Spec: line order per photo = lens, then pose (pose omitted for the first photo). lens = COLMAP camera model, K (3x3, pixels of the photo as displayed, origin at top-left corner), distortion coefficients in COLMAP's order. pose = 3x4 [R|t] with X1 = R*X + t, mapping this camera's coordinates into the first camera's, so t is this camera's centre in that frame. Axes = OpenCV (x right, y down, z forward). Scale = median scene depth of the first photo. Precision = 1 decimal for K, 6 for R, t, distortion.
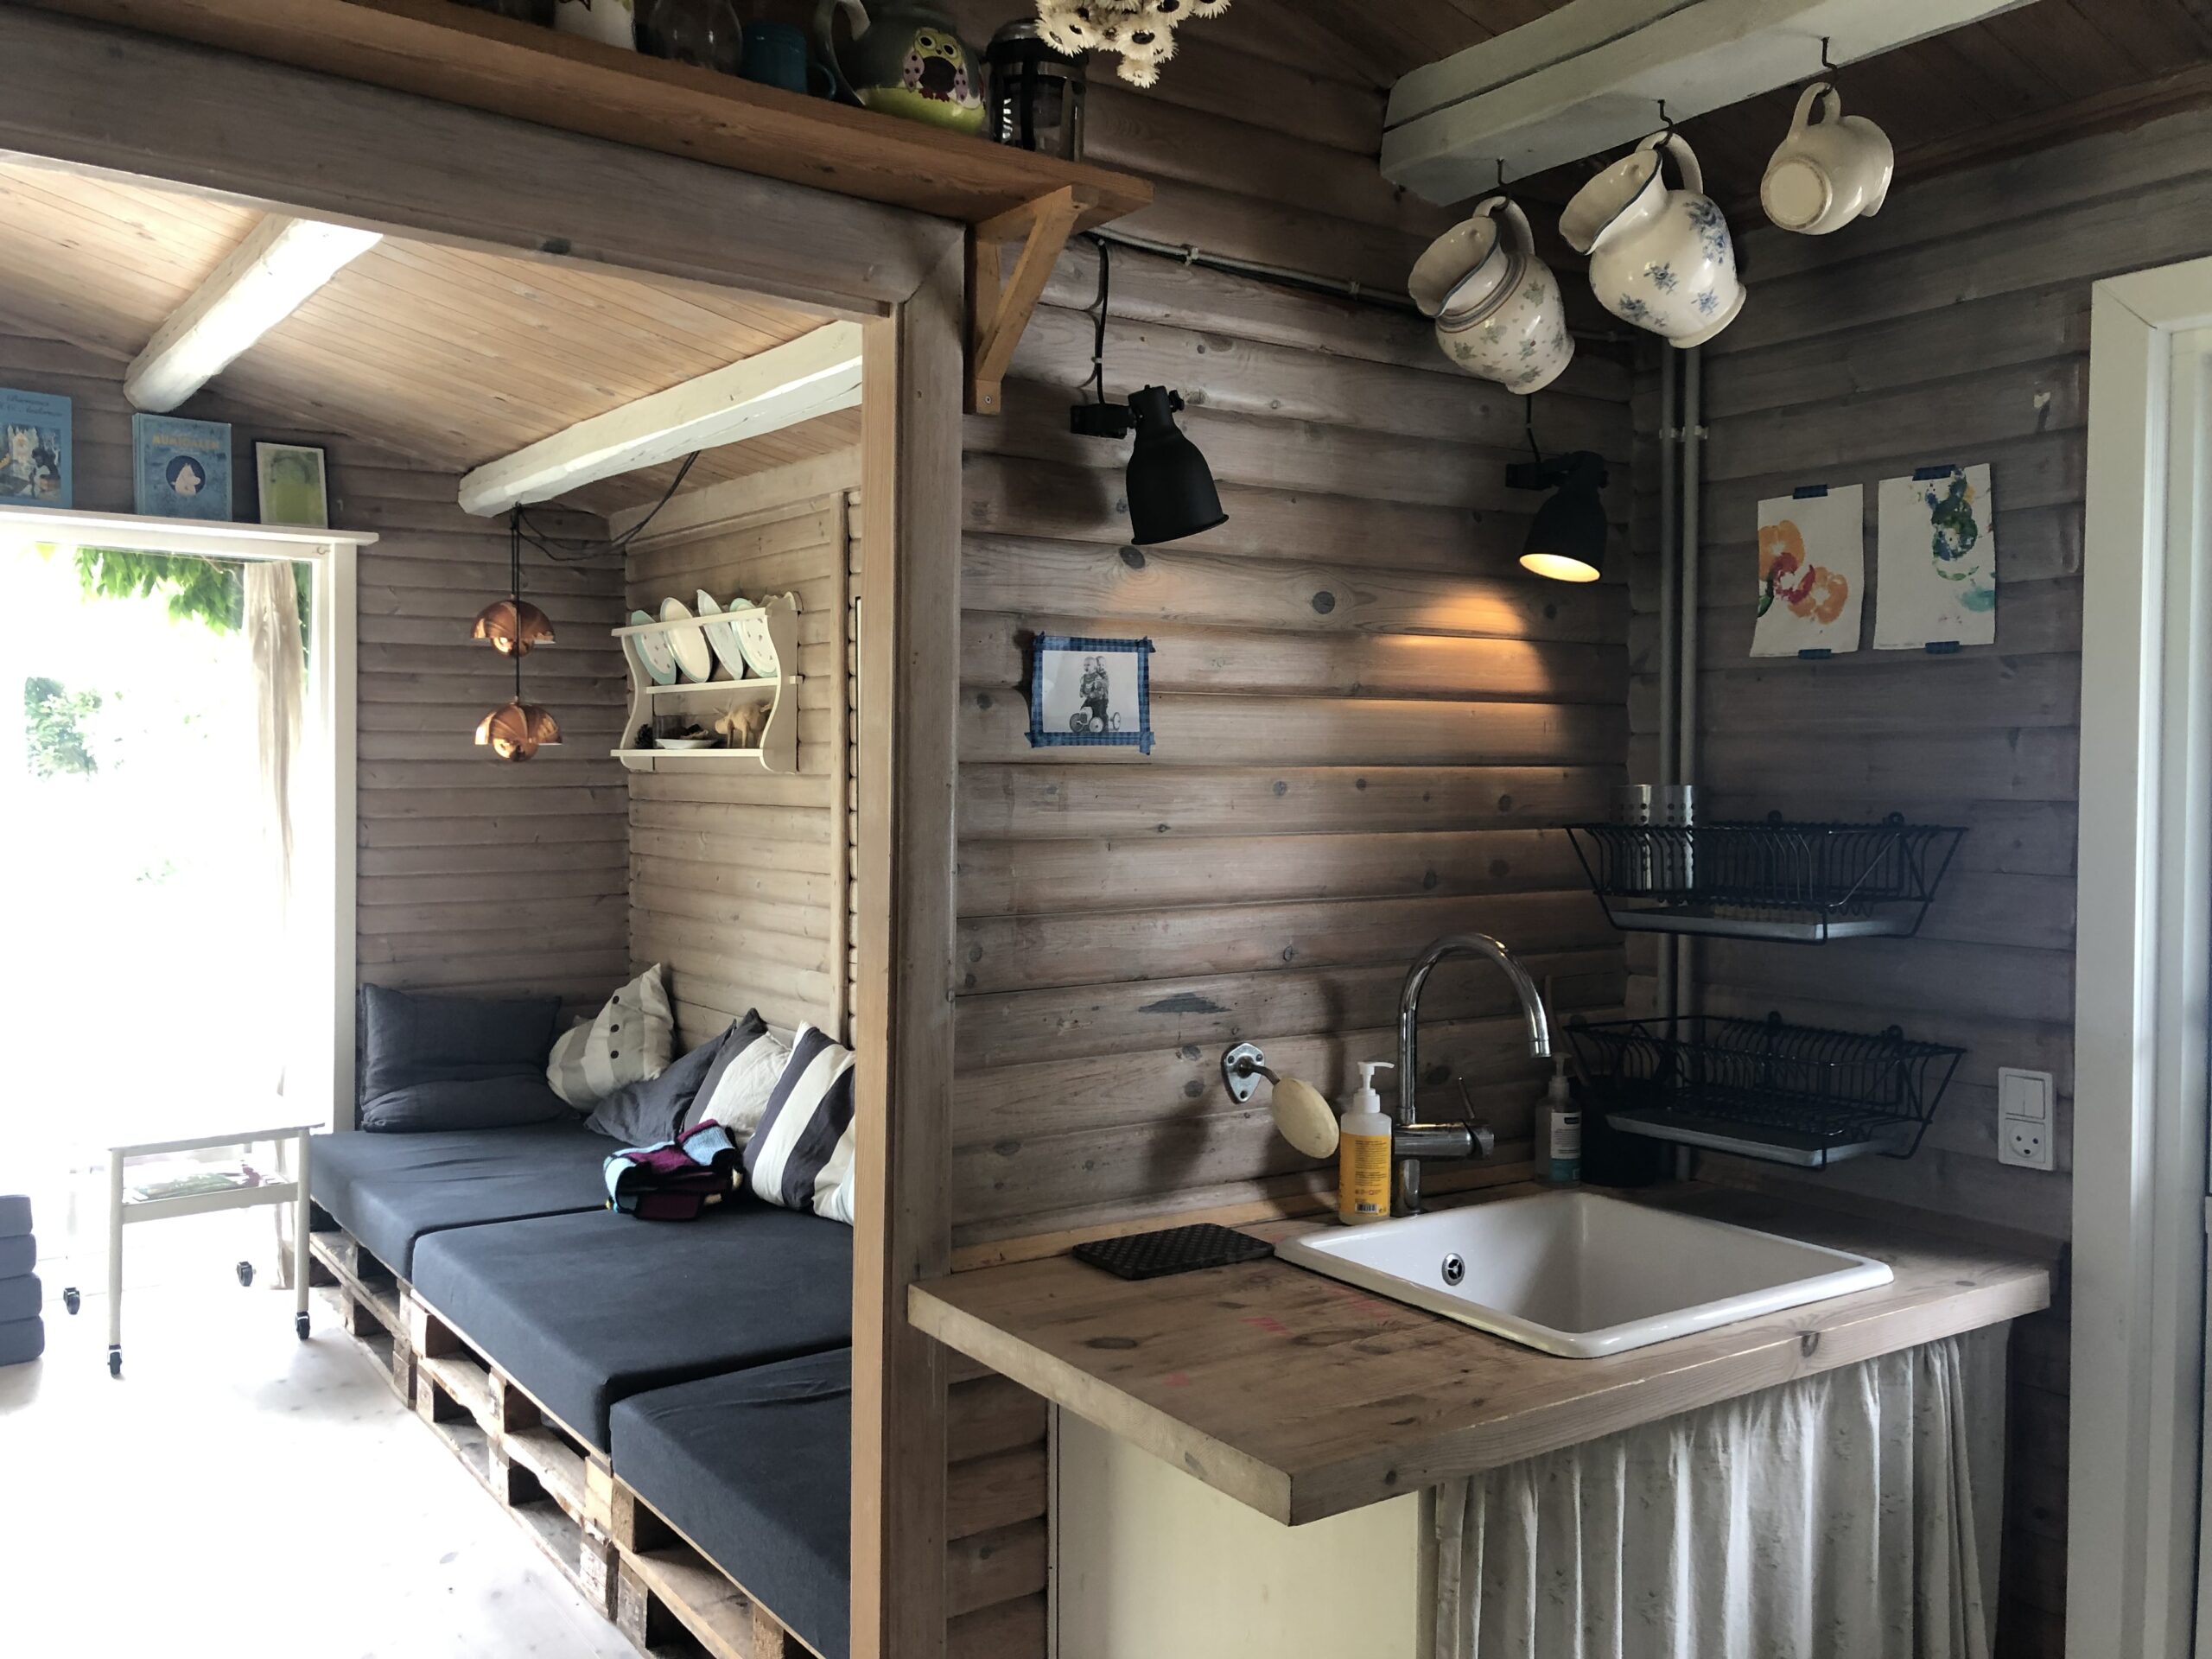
lens RADIAL K [[1795.6, 0, 1094.6], [0, 1795.6, 807.7], [0, 0, 1]] dist [0.013970, -0.005568]
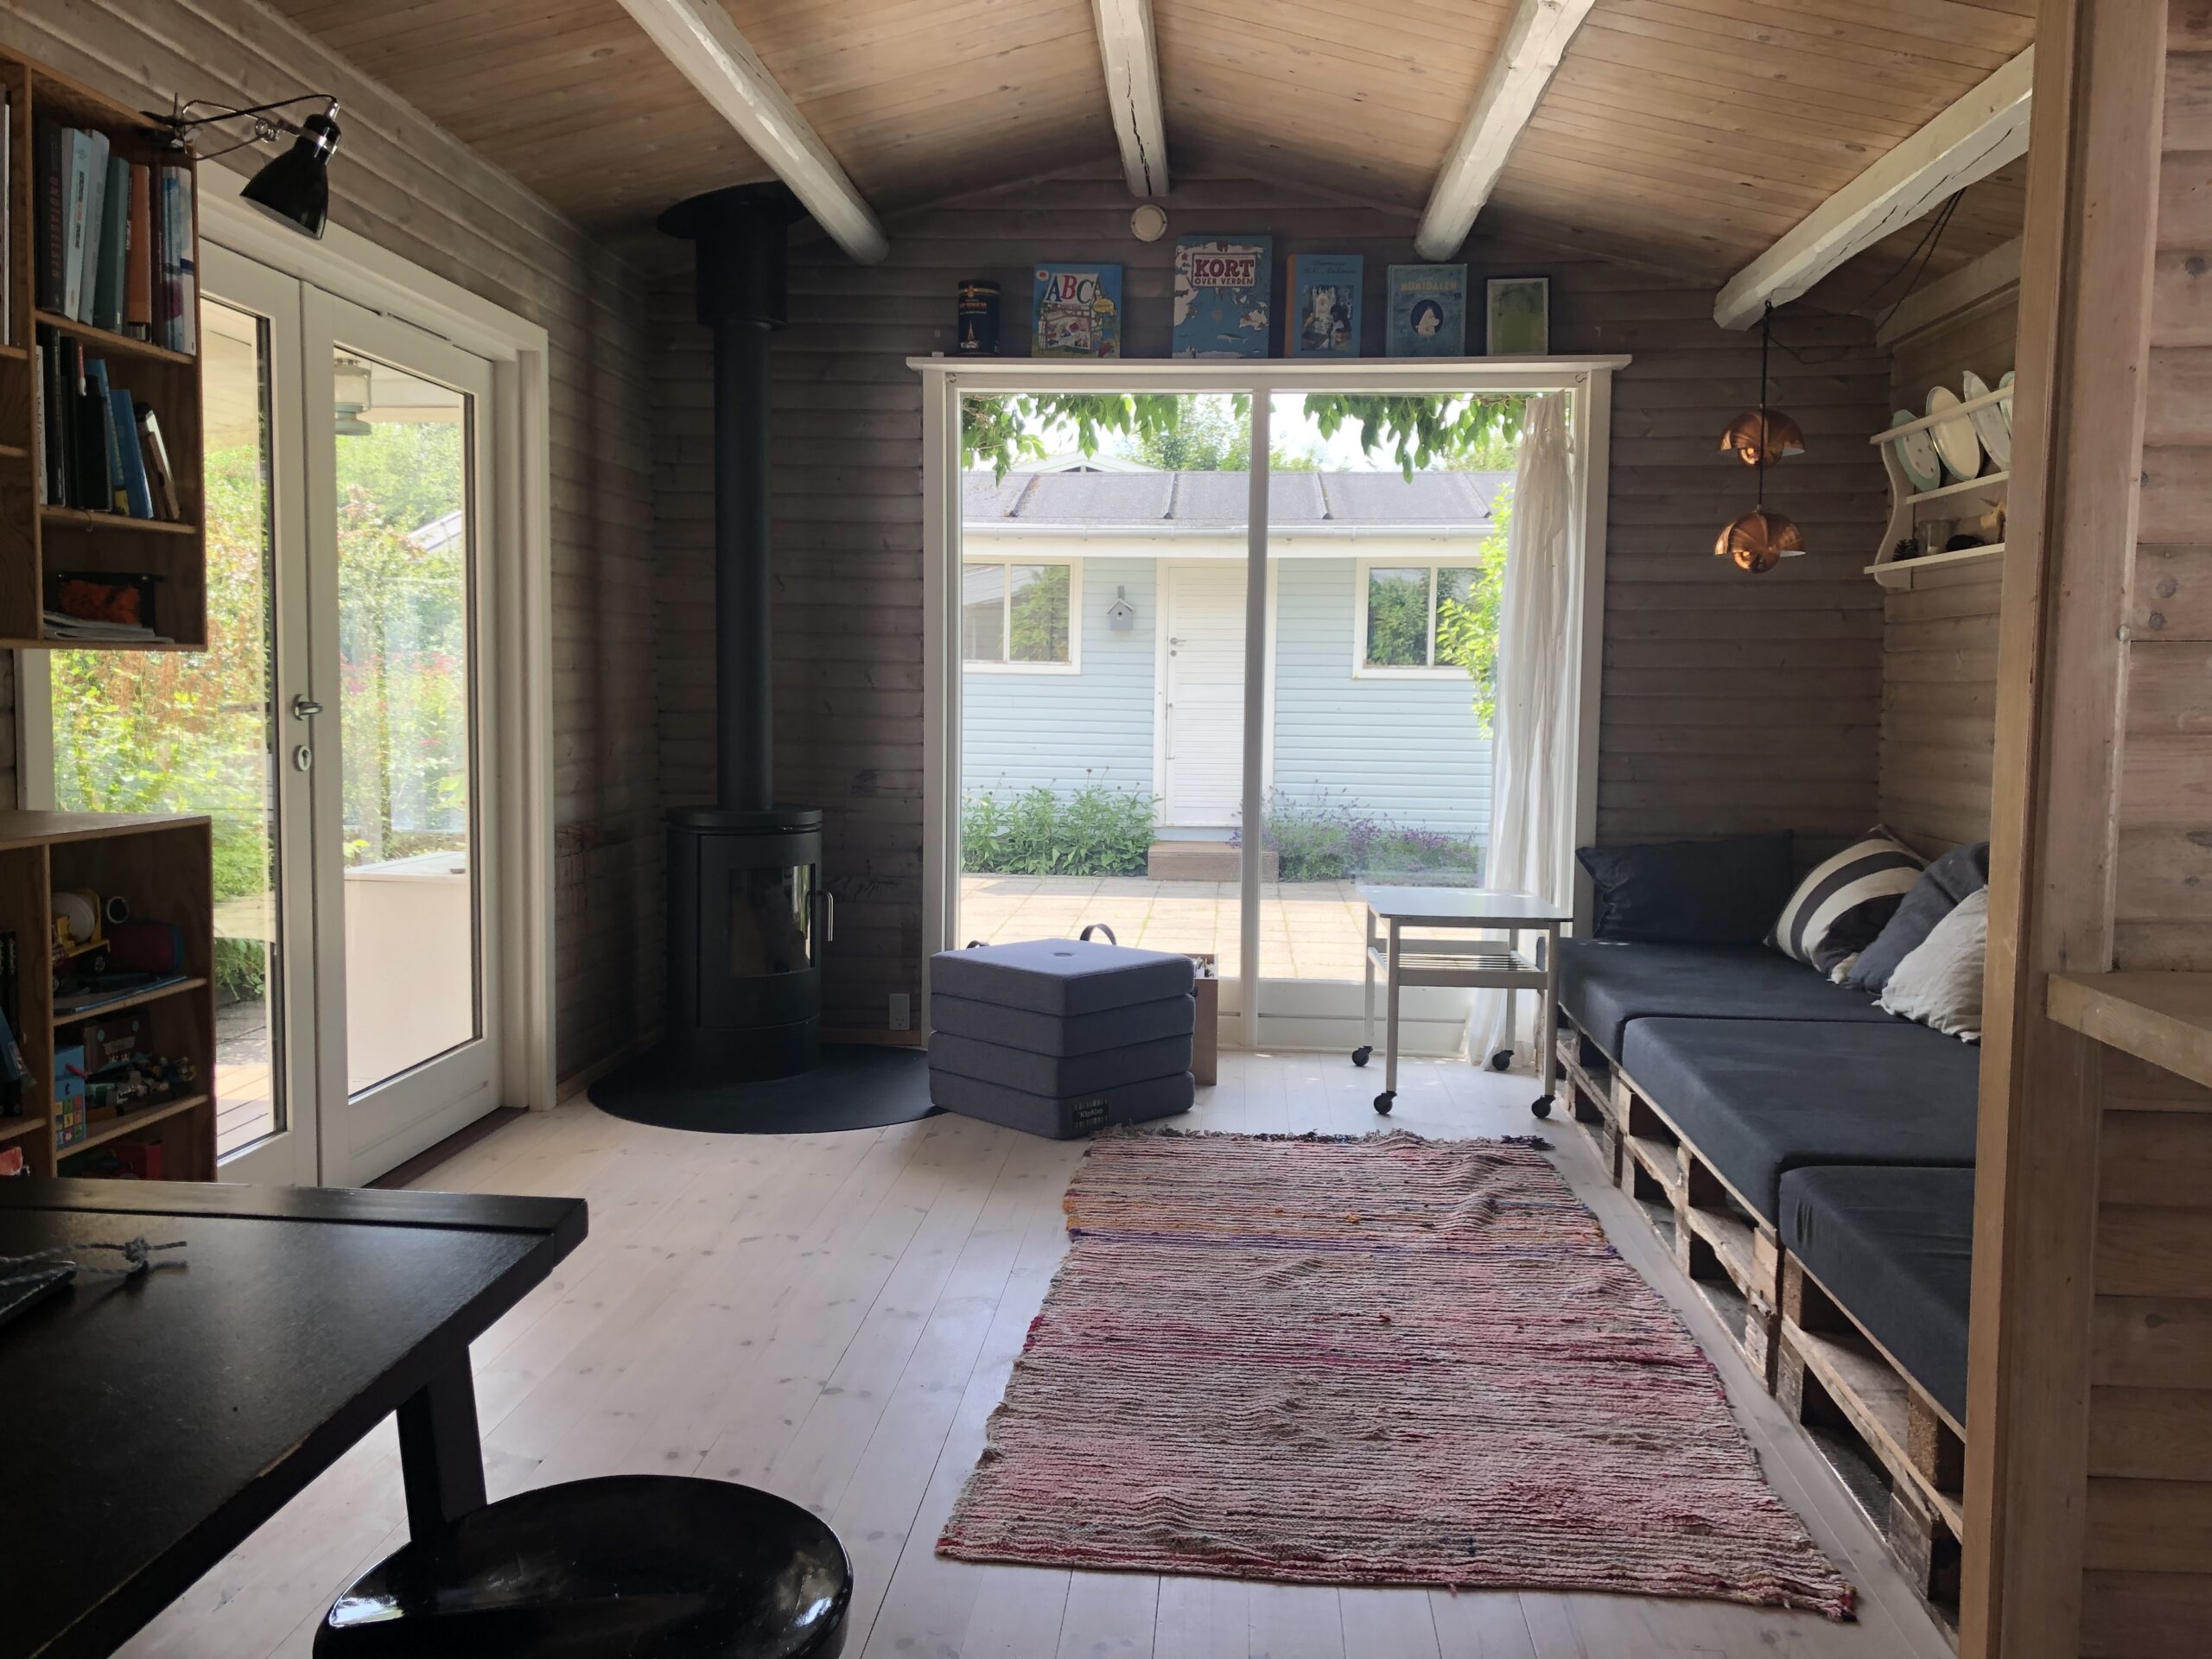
lens RADIAL K [[1795.6, 0, 1114.8], [0, 1795.6, 818.0], [0, 0, 1]] dist [0.013970, -0.005568]
pose [[0.772982, 0.052156, -0.632281, 0.034145], [-0.017689, 0.997999, 0.060698, 0.056806], [0.634181, -0.035734, 0.772358, 0.025604]]
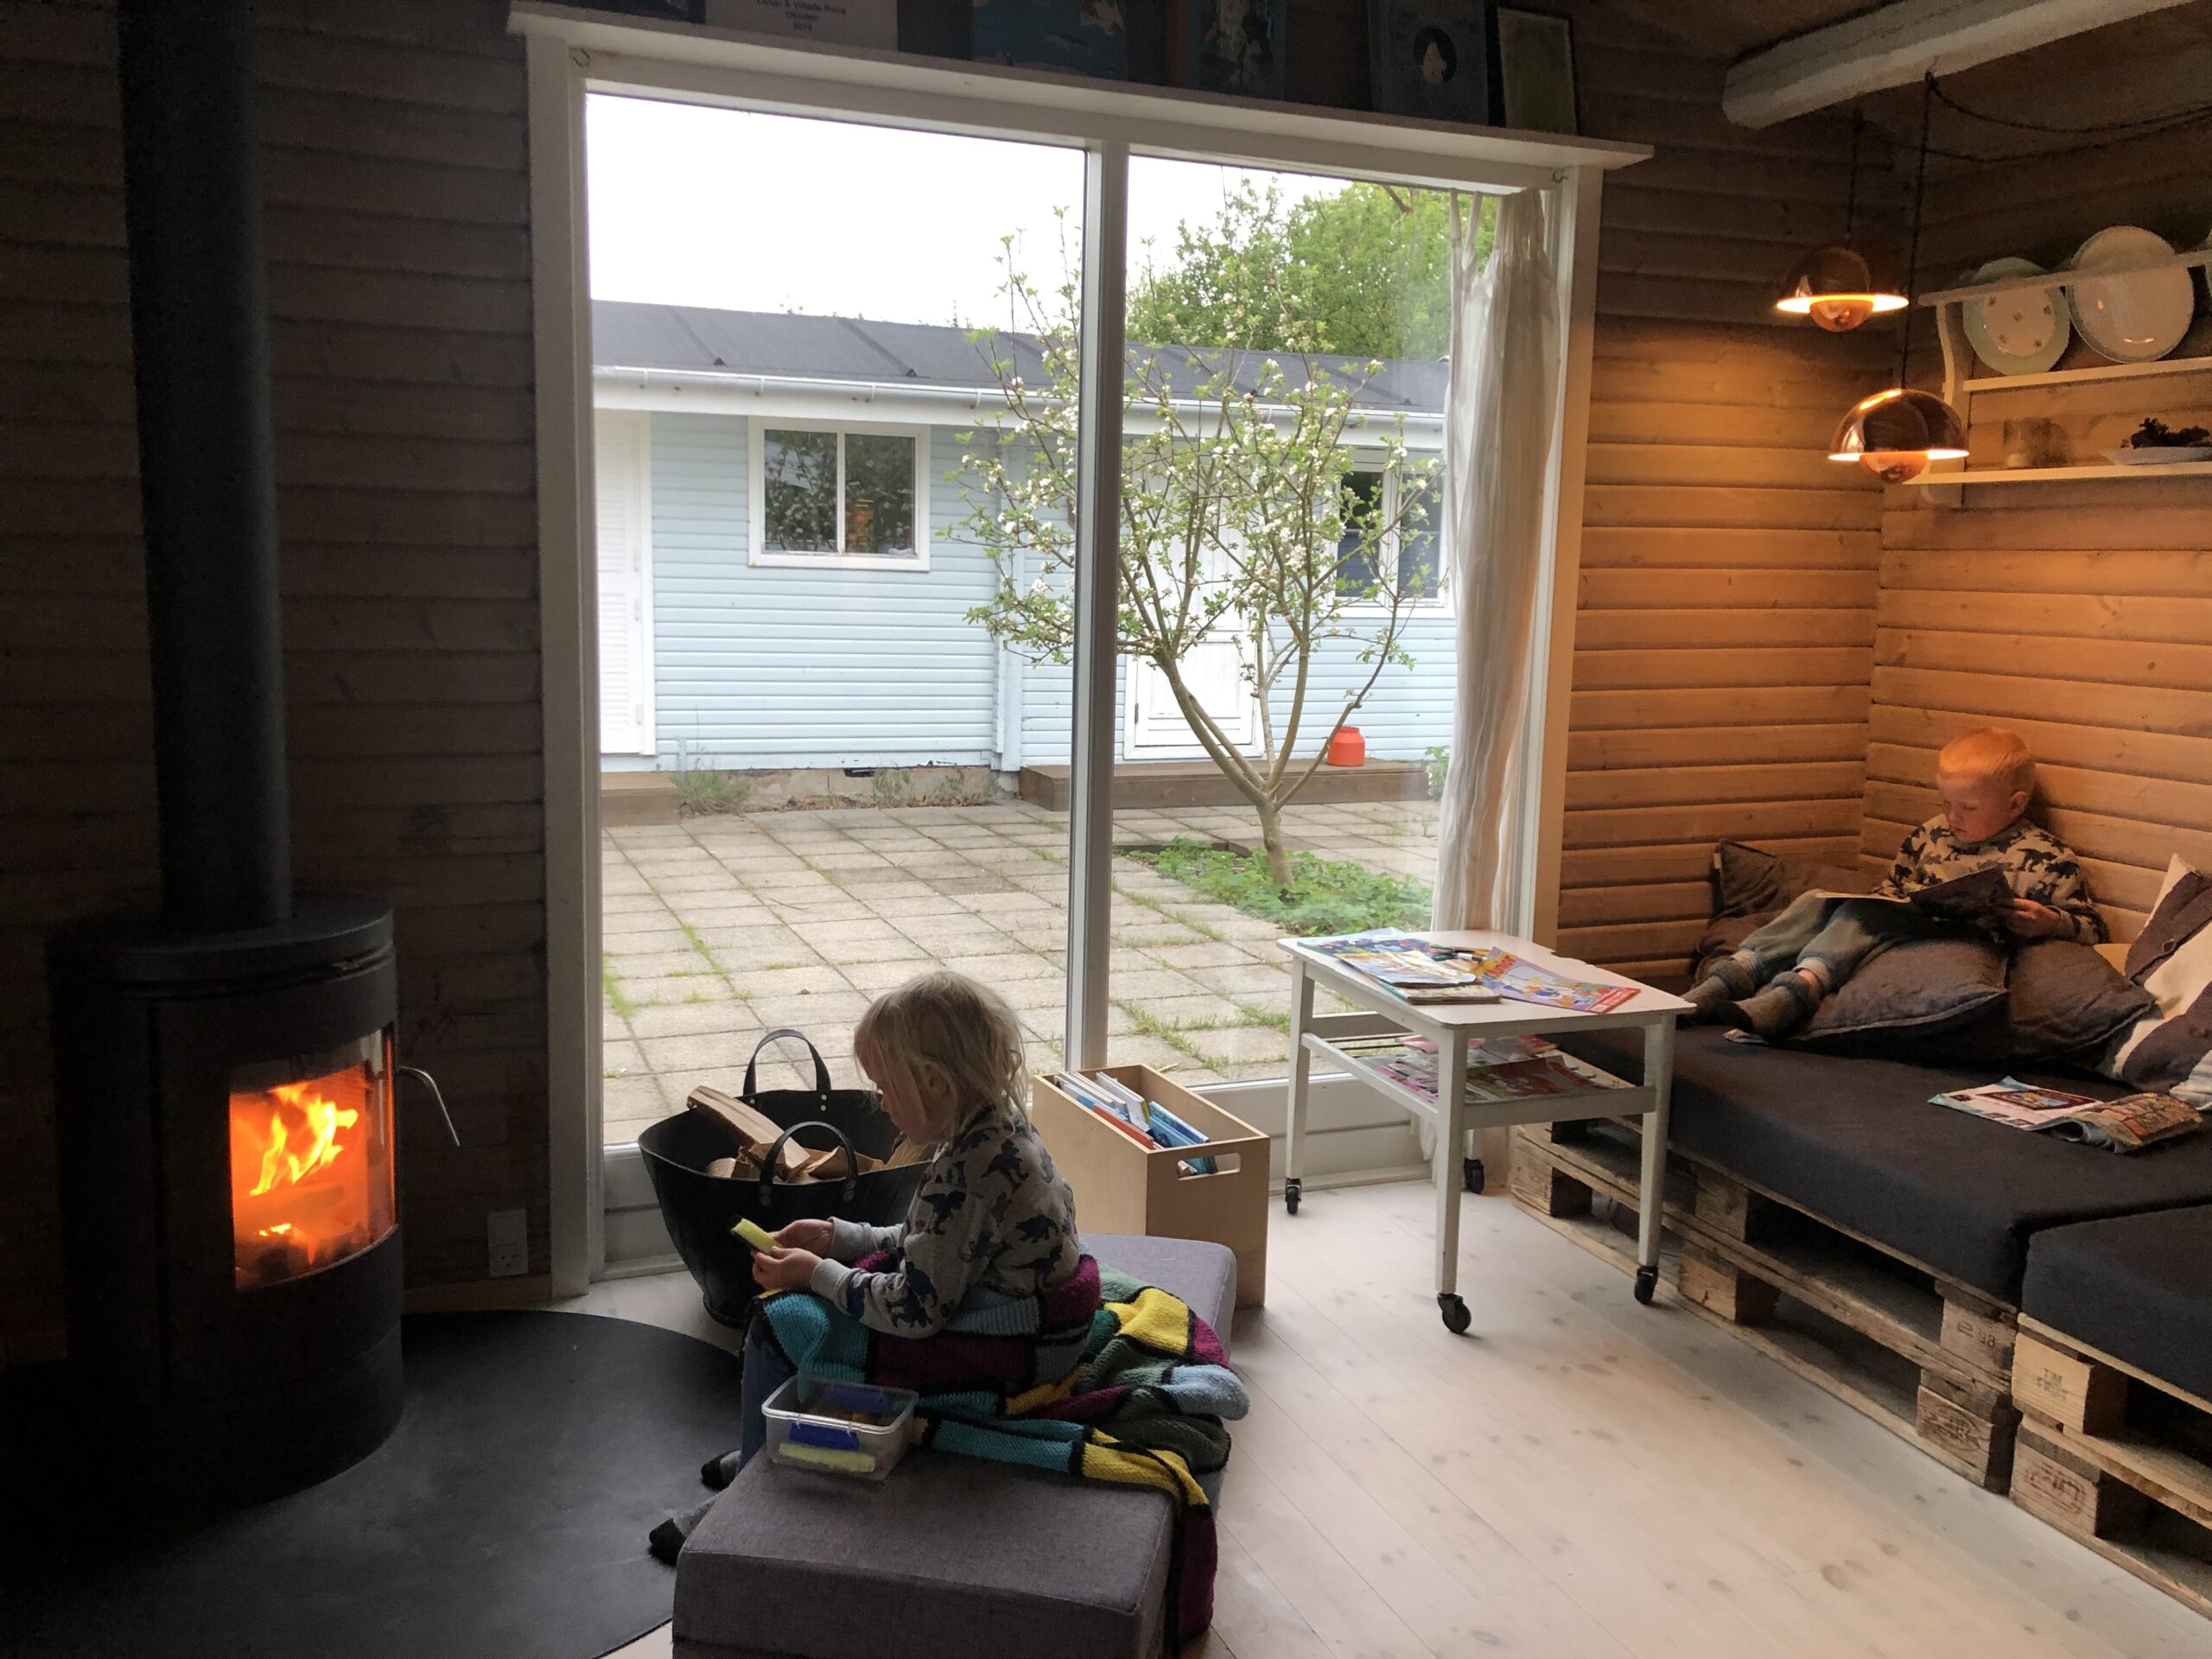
lens RADIAL K [[1795.6, 0, 1129.5], [0, 1795.6, 806.0], [0, 0, 1]] dist [0.013970, -0.005568]
pose [[0.971091, 0.047374, -0.233961, -0.458647], [-0.019343, 0.992502, 0.120686, 0.019696], [0.237924, -0.112671, 0.964727, 0.291498]]
